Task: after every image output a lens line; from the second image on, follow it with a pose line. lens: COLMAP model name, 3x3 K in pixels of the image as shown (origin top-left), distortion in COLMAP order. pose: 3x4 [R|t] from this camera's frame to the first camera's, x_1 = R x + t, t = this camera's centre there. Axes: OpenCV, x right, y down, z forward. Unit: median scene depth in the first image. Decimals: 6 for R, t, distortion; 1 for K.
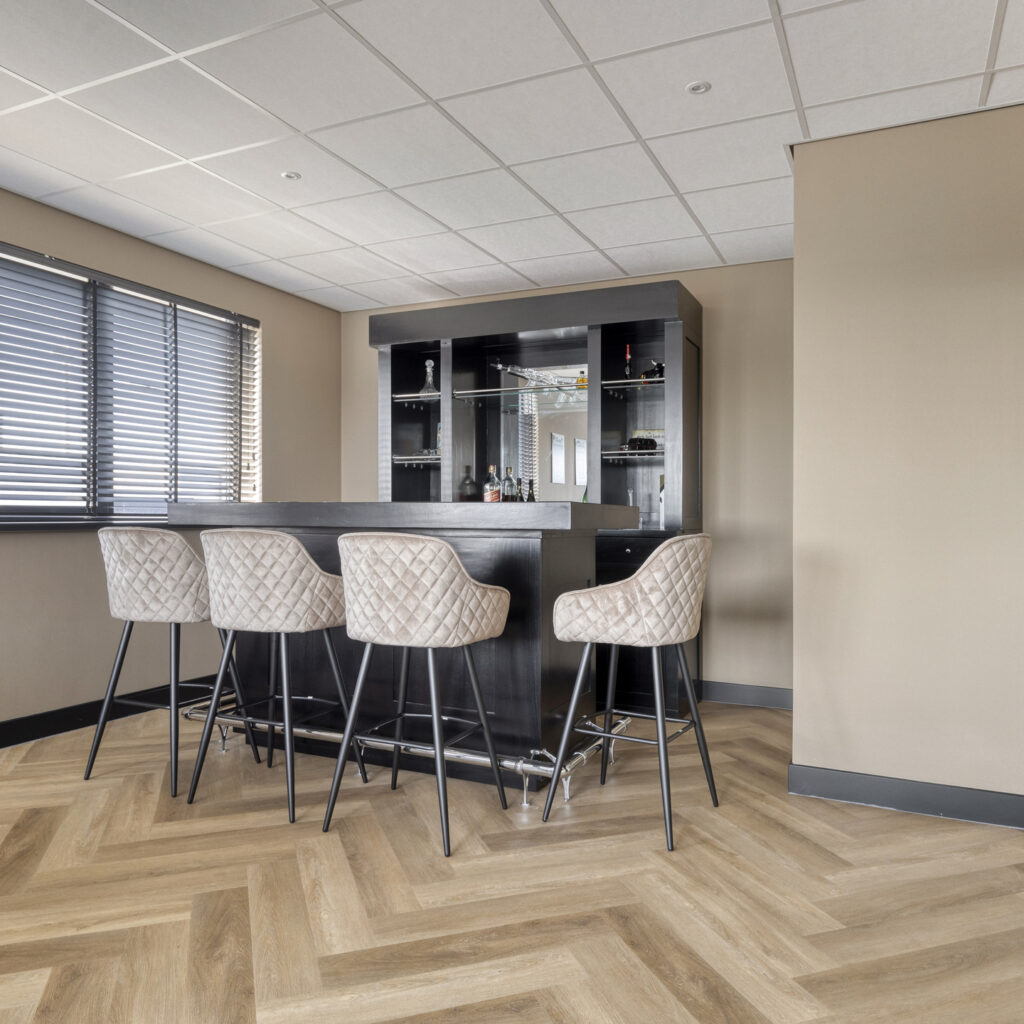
lens RADIAL K [[829.5, 0, 513.3], [0, 829.5, 502.8], [0, 0, 1]] dist [-0.023456, 0.015365]
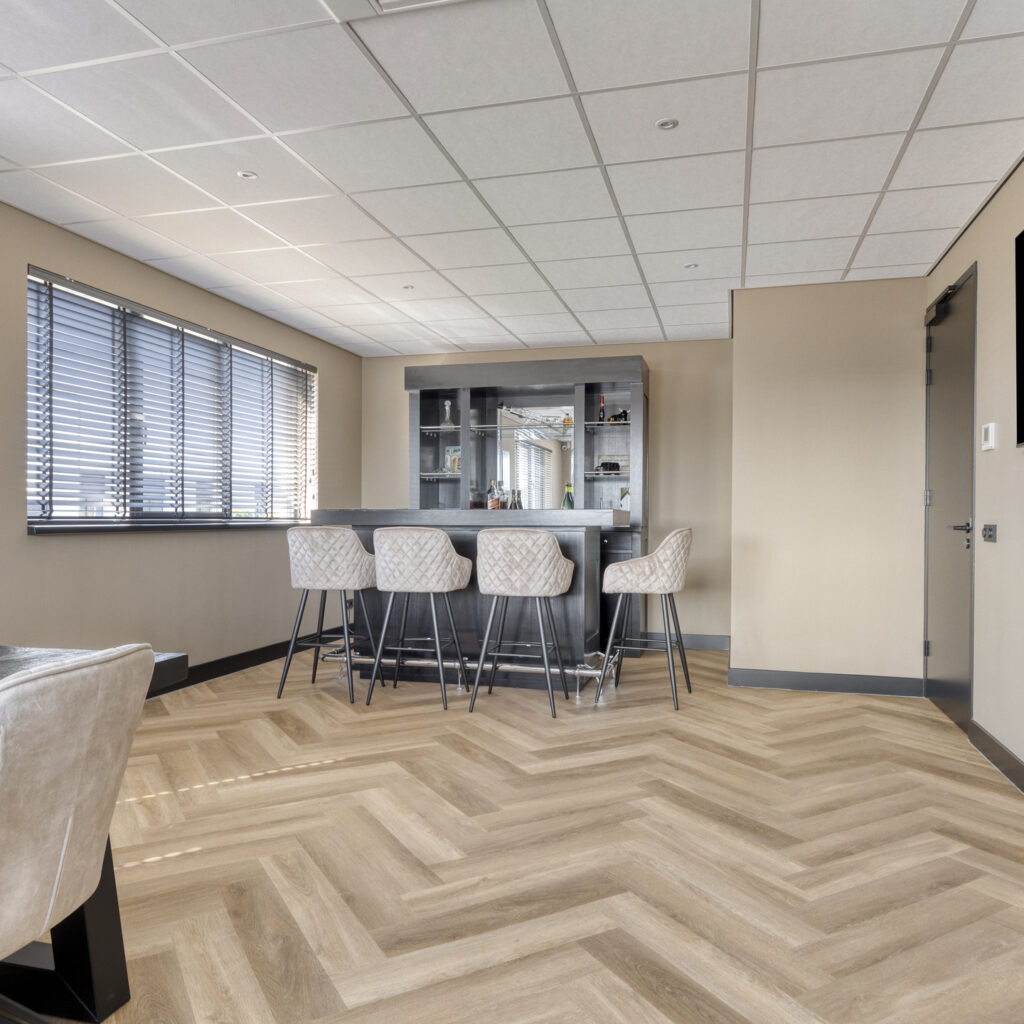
lens RADIAL K [[829.5, 0, 510.1], [0, 829.5, 519.7], [0, 0, 1]] dist [-0.023456, 0.015365]
pose [[0.984574, -0.004740, 0.174905, -0.412311], [0.001141, 0.999786, 0.020673, -0.014419], [-0.174965, -0.020154, 0.984368, -0.582609]]
